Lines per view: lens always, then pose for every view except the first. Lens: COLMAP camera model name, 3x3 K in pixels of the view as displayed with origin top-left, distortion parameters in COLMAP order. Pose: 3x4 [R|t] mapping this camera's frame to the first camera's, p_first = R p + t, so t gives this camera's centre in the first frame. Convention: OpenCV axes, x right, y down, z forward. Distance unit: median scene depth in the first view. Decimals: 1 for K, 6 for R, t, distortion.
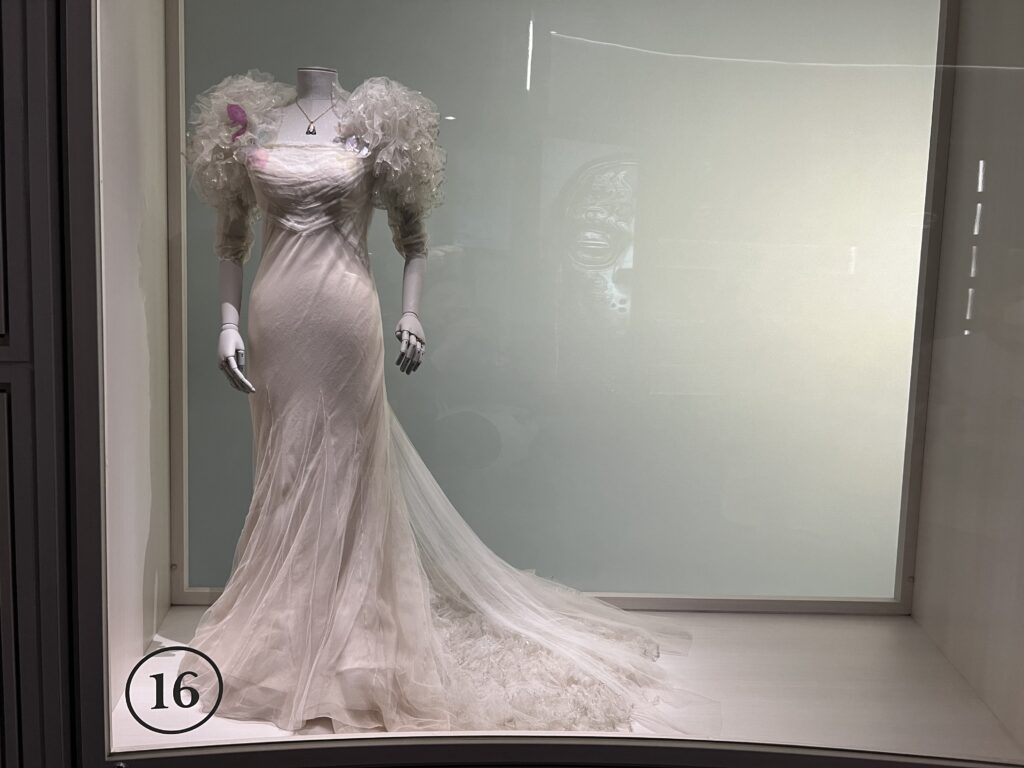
lens RADIAL K [[787.9, 0, 512.6], [0, 787.9, 382.9], [0, 0, 1]] dist [0.029581, -0.003691]
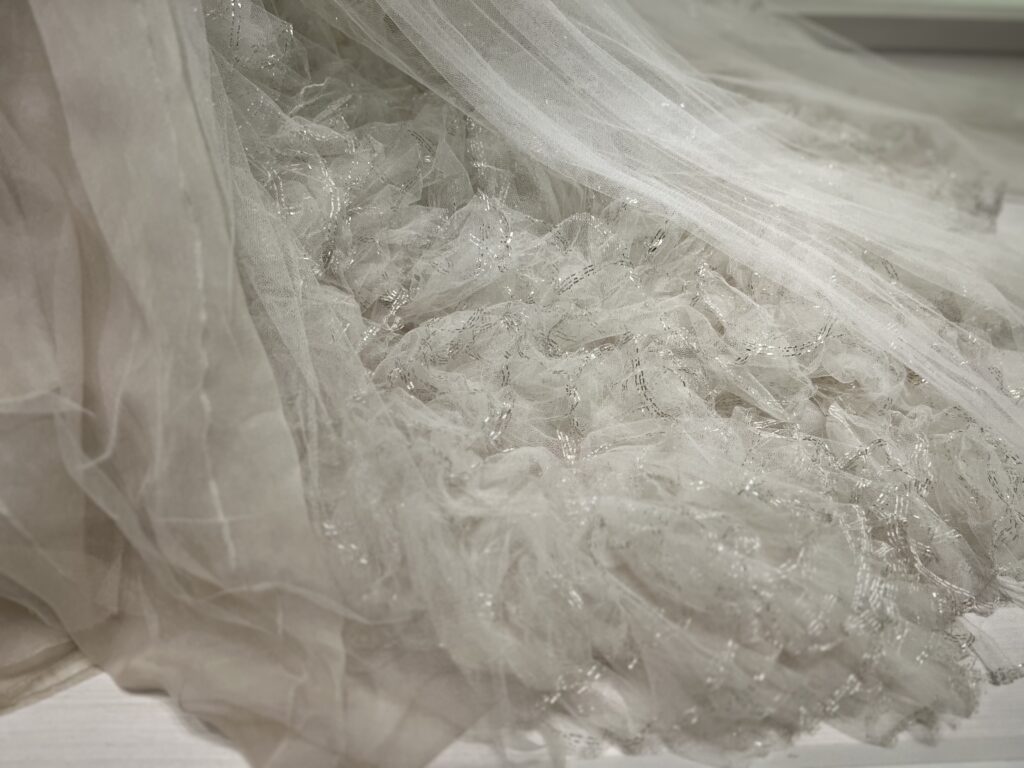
lens RADIAL K [[787.9, 0, 509.9], [0, 787.9, 384.7], [0, 0, 1]] dist [0.029581, -0.003691]
pose [[0.999703, -0.002136, 0.024271, -0.032540], [-0.014717, 0.740950, 0.671398, 0.189755], [-0.019418, -0.671556, 0.740699, 0.761096]]
